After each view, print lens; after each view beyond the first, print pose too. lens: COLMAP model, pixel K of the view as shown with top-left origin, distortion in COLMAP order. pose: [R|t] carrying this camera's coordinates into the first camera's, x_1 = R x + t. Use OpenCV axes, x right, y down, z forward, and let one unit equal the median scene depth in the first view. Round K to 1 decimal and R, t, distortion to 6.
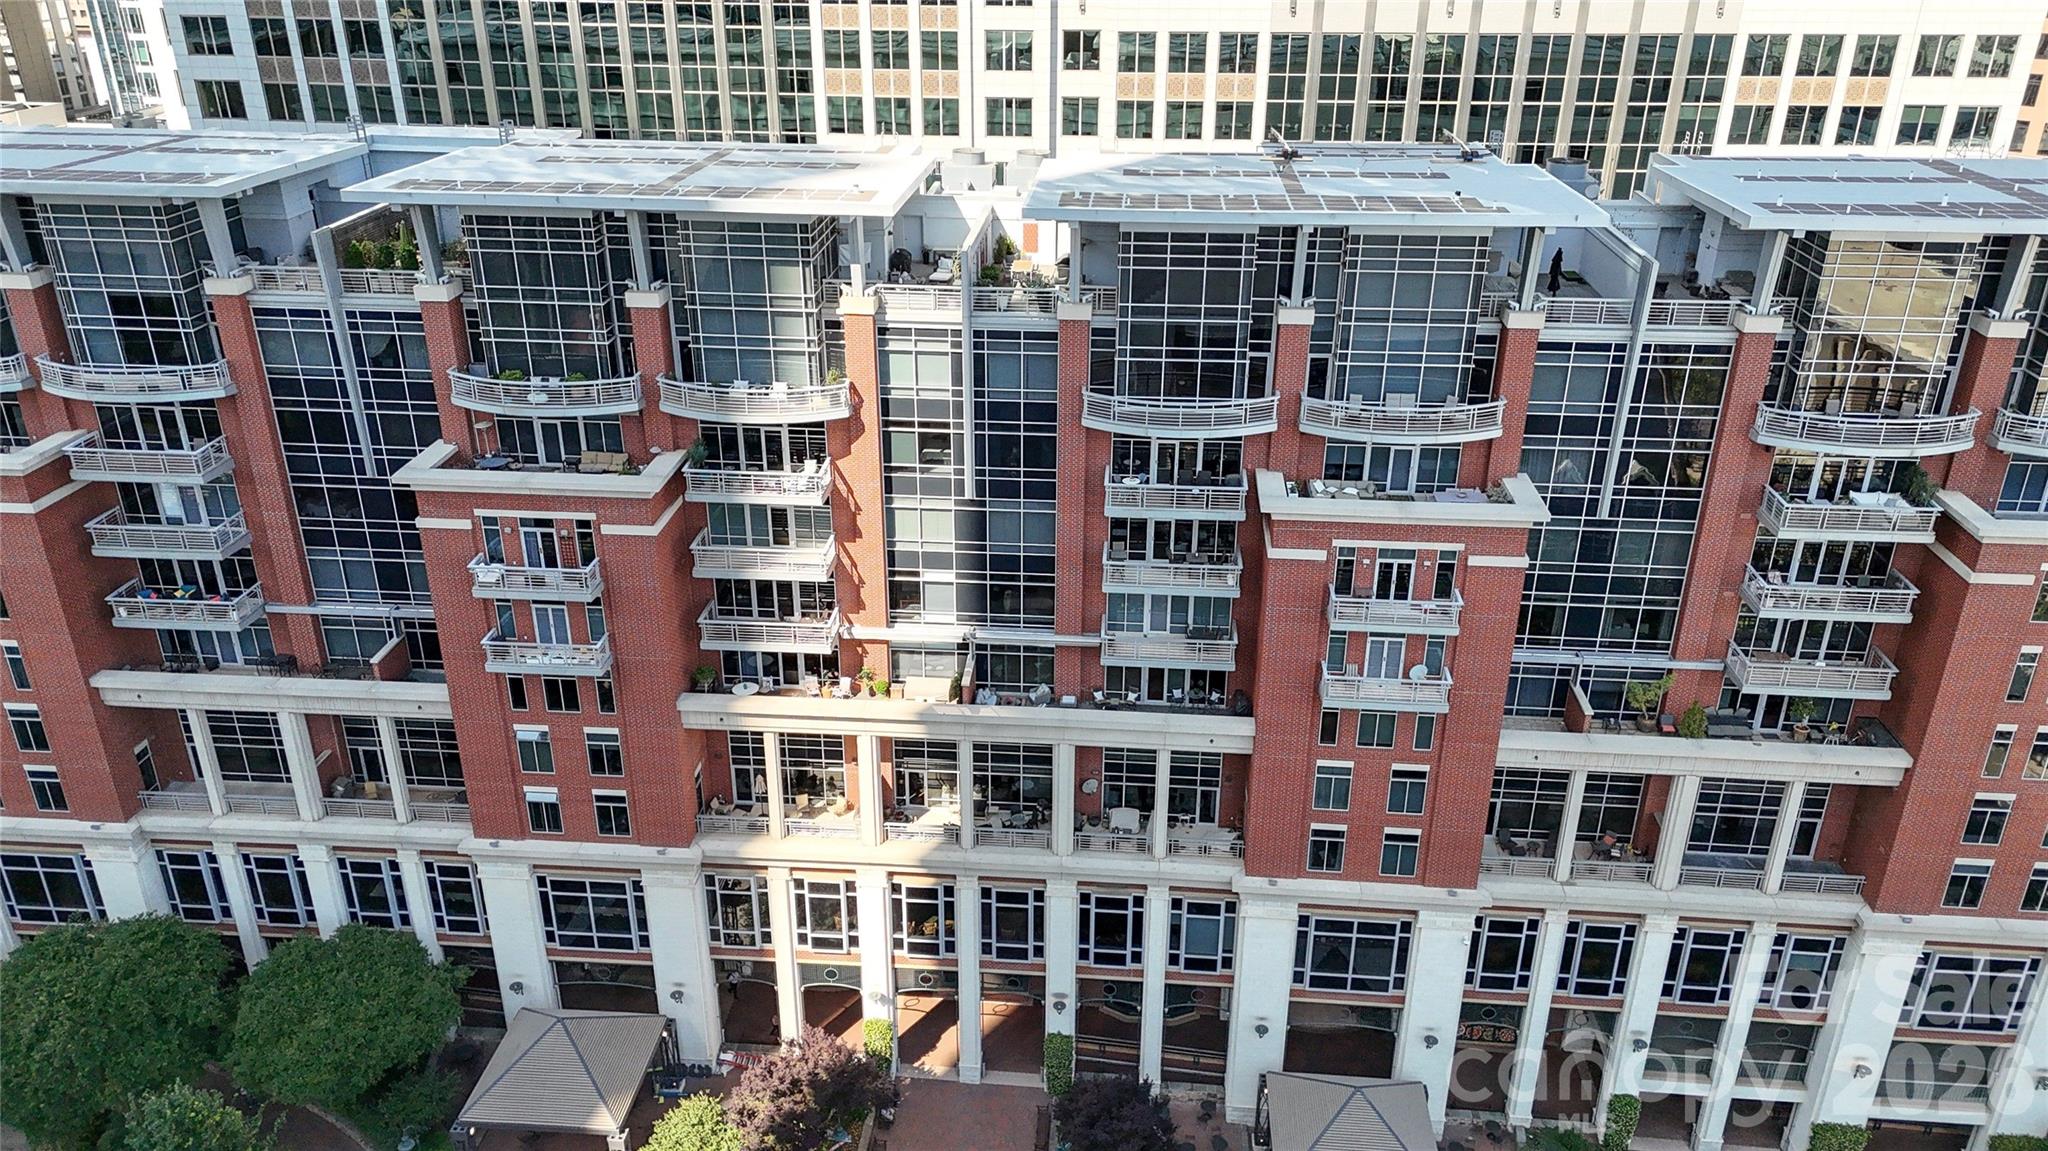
lens RADIAL K [[1468.9, 0, 1031.8], [0, 1468.9, 576.4], [0, 0, 1]] dist [0.052509, -0.054566]
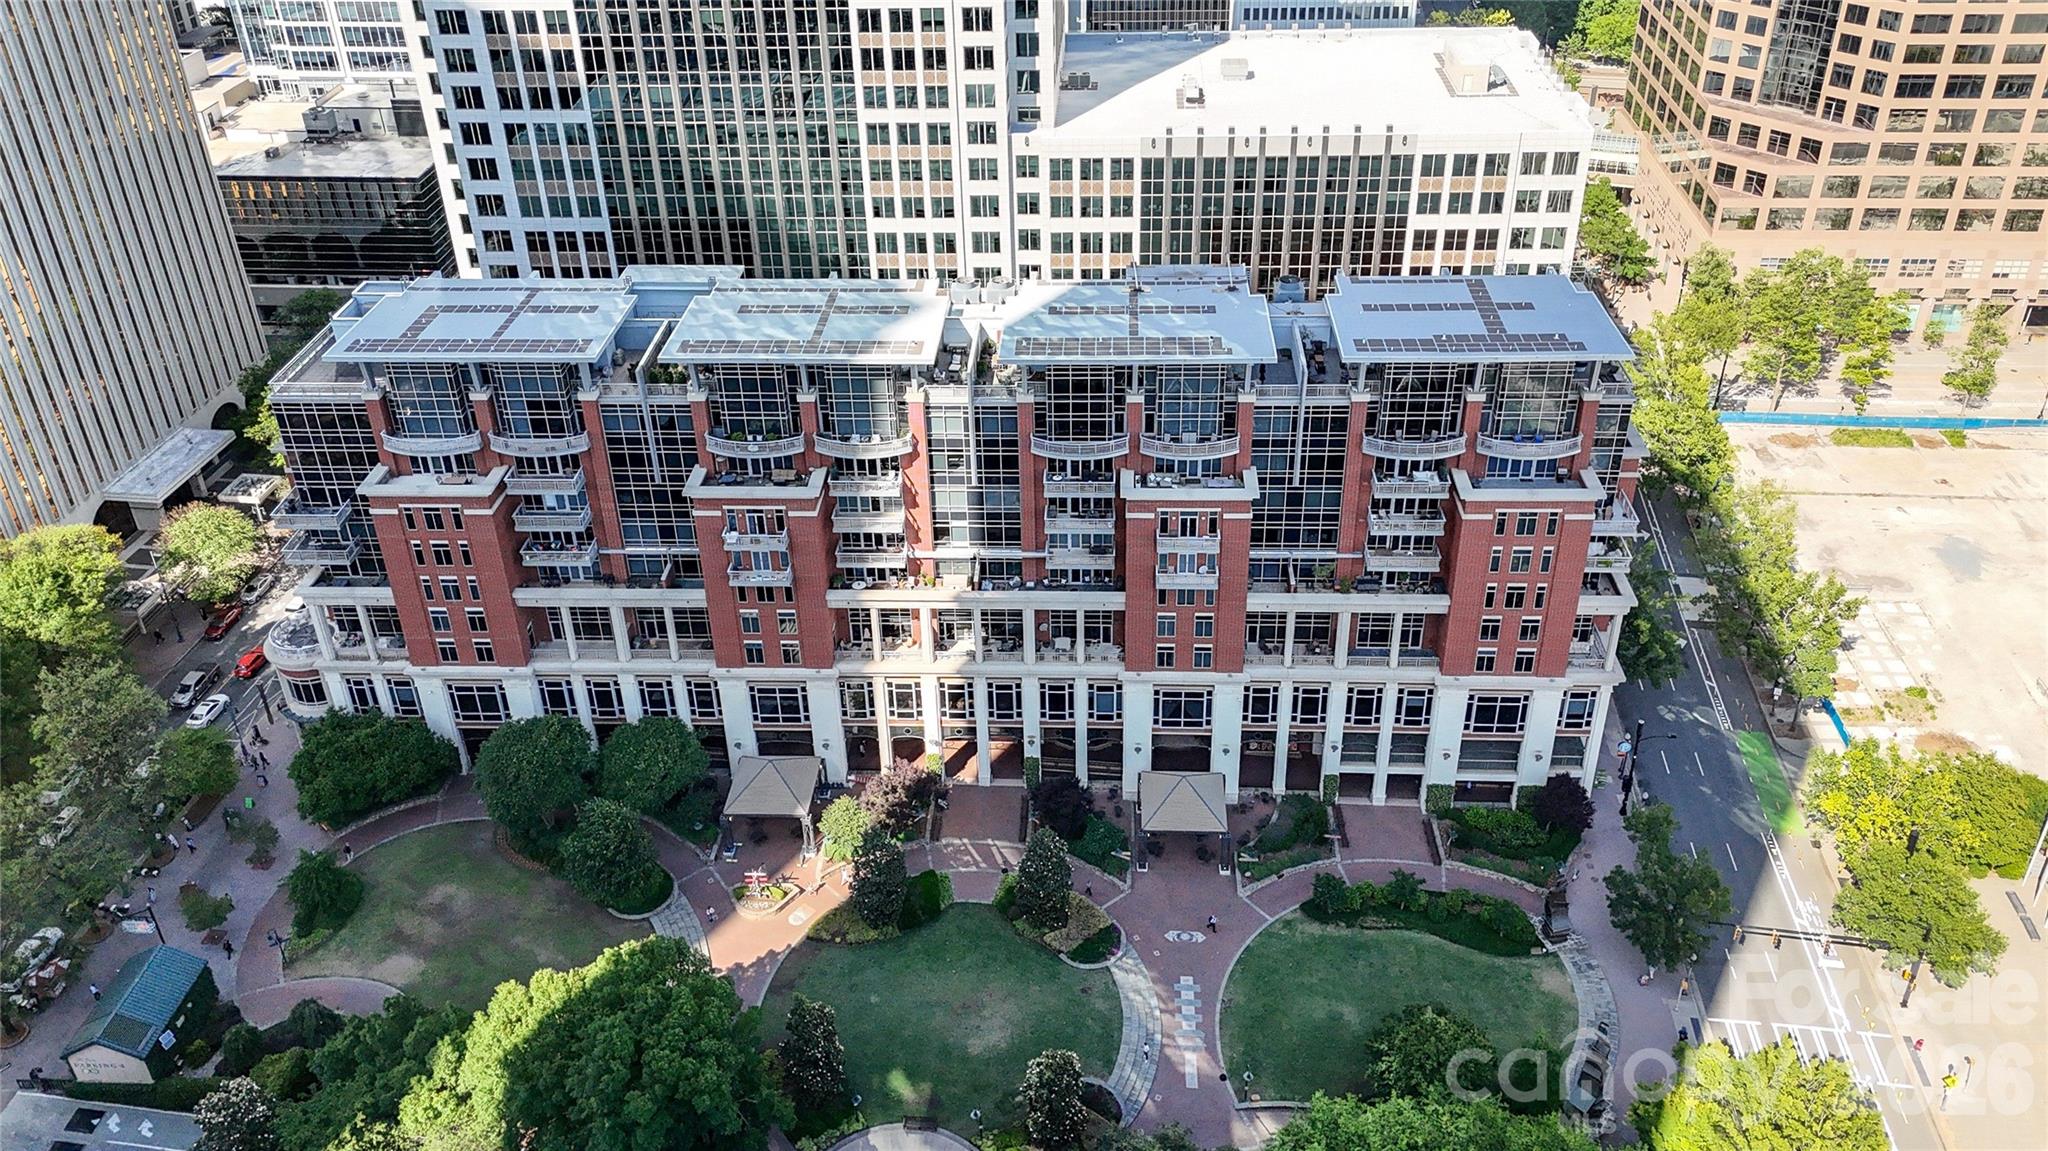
lens RADIAL K [[1442.1, 0, 1071.9], [0, 1442.1, 403.2], [0, 0, 1]] dist [0.027715, -0.033335]
pose [[0.998533, -0.035338, 0.041030, 0.010814], [0.033112, 0.998007, 0.053724, -0.247633], [-0.042847, -0.052287, 0.997712, -0.850239]]
